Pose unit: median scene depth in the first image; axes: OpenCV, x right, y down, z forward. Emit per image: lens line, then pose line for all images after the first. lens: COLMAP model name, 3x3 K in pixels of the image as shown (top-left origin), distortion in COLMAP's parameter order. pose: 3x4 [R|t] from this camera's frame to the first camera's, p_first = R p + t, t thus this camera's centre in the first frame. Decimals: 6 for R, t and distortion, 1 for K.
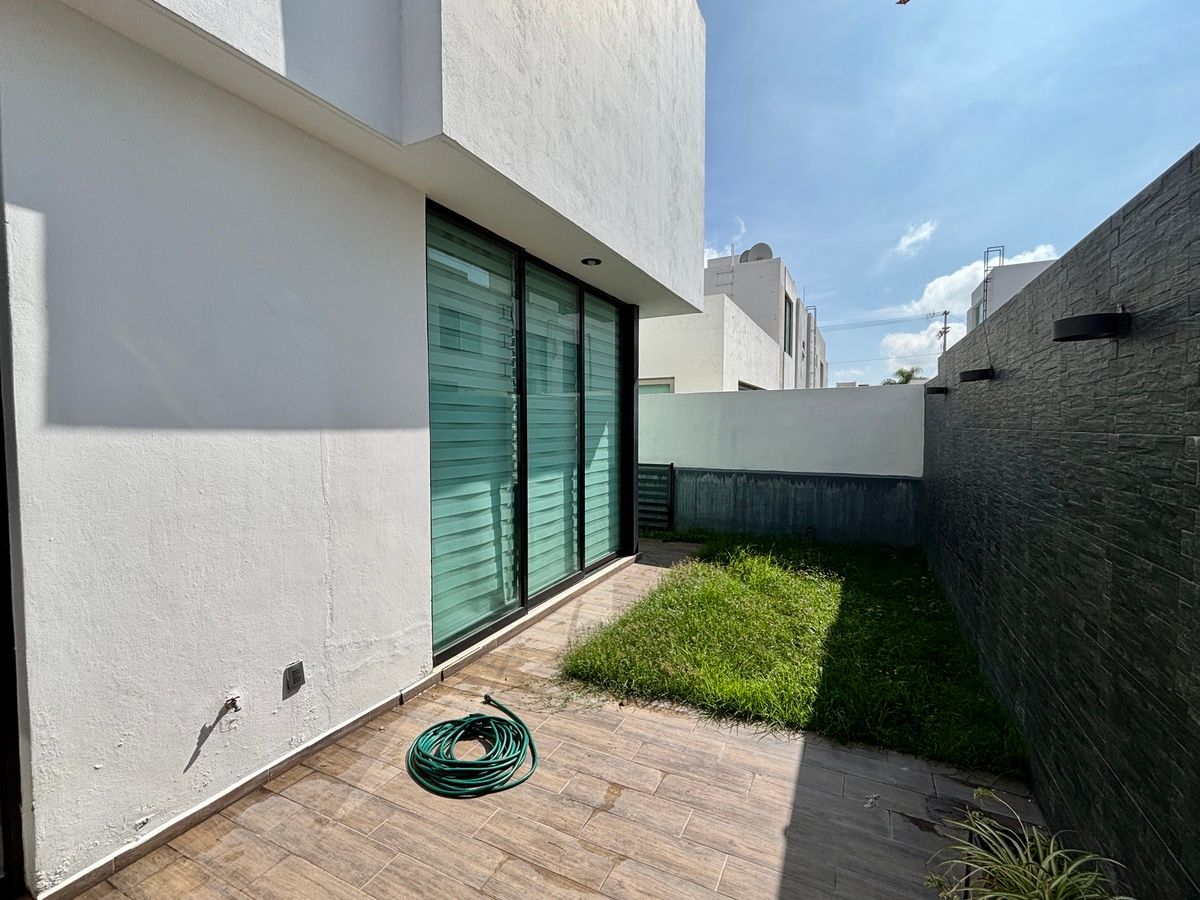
lens RADIAL K [[529.5, 0, 600.7], [0, 529.5, 446.0], [0, 0, 1]] dist [0.001164, -0.000147]
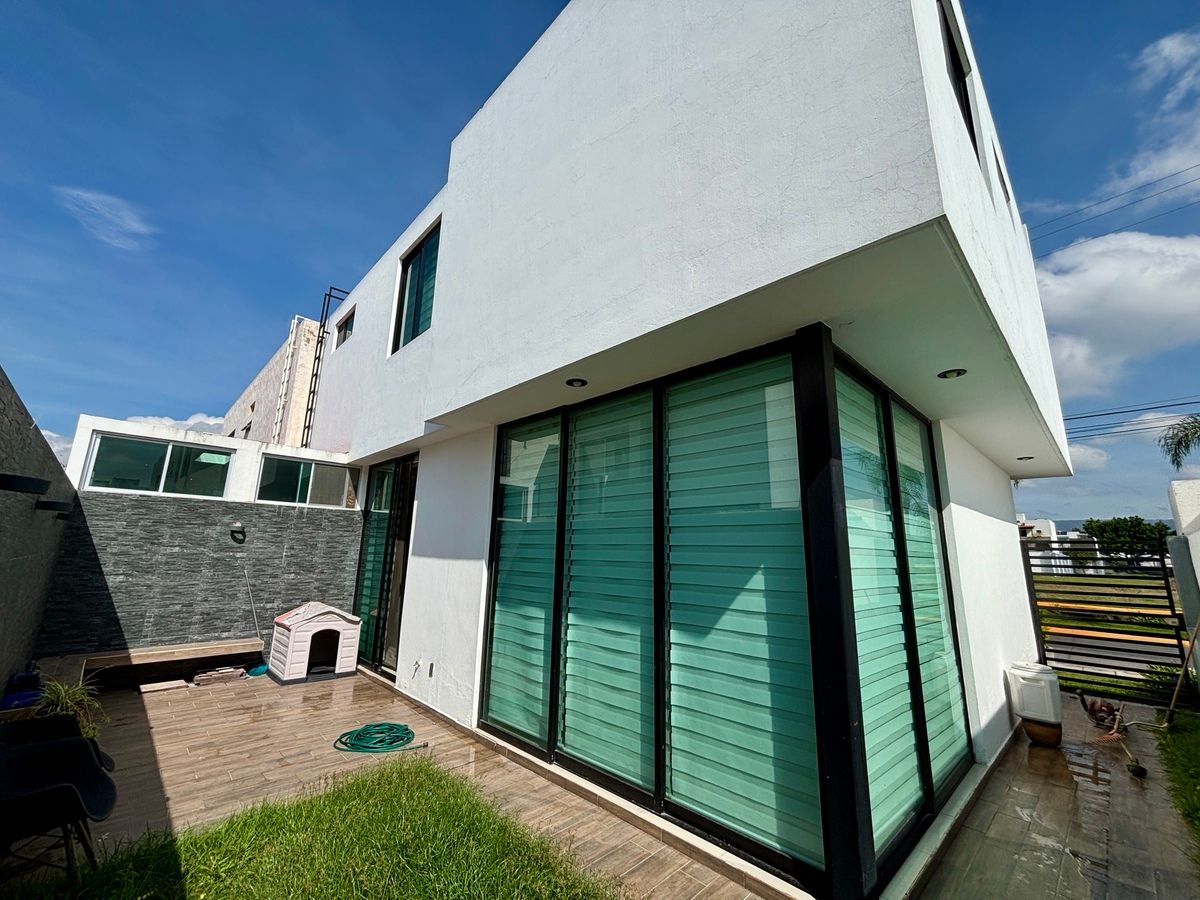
lens RADIAL K [[484.8, 0, 598.0], [0, 484.8, 449.2], [0, 0, 1]] dist [-0.001153, -0.000218]
pose [[-0.330104, -0.211309, -0.919989, 0.970977], [-0.066528, 0.977407, -0.200625, -0.088067], [0.941597, -0.005022, -0.336704, 1.764300]]
